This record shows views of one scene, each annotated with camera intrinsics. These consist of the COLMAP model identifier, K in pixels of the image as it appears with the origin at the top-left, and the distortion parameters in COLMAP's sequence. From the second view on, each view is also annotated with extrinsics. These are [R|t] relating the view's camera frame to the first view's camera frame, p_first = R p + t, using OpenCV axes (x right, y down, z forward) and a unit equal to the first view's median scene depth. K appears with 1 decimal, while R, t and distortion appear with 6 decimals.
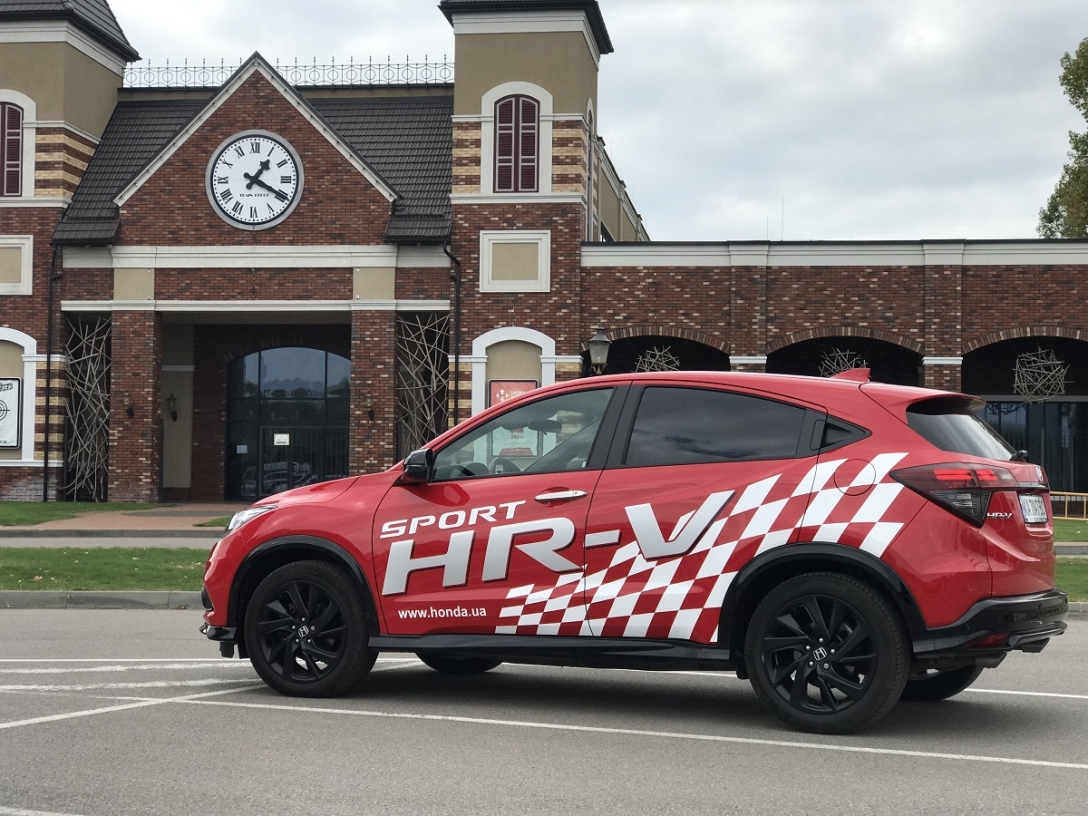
lens RADIAL K [[1762.0, 0, 544.0], [0, 1762.0, 408.0], [0, 0, 1]] dist [0.007081, -0.038497]
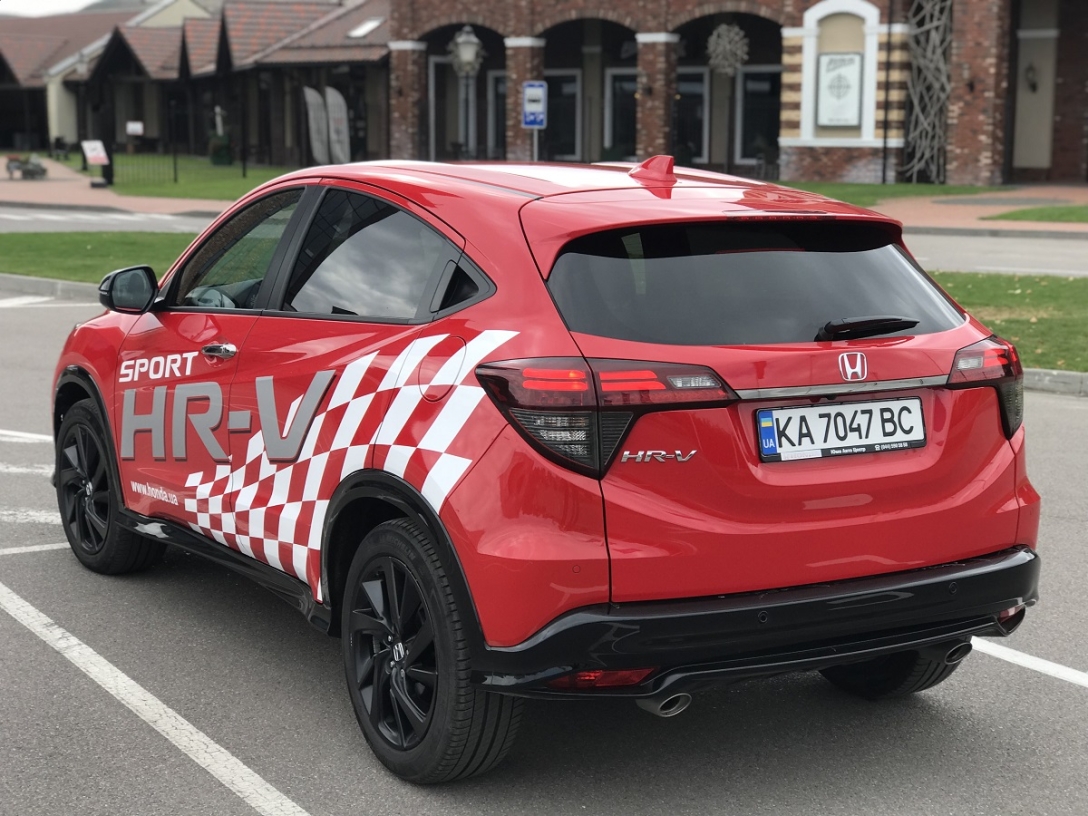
lens RADIAL K [[1762.0, 0, 544.0], [0, 1762.0, 408.0], [0, 0, 1]] dist [0.007081, -0.038497]
pose [[0.830584, 0.077959, -0.551409, 0.098735], [0.031066, 0.982125, 0.185648, -0.010180], [0.556026, -0.171326, 0.813316, 0.102992]]
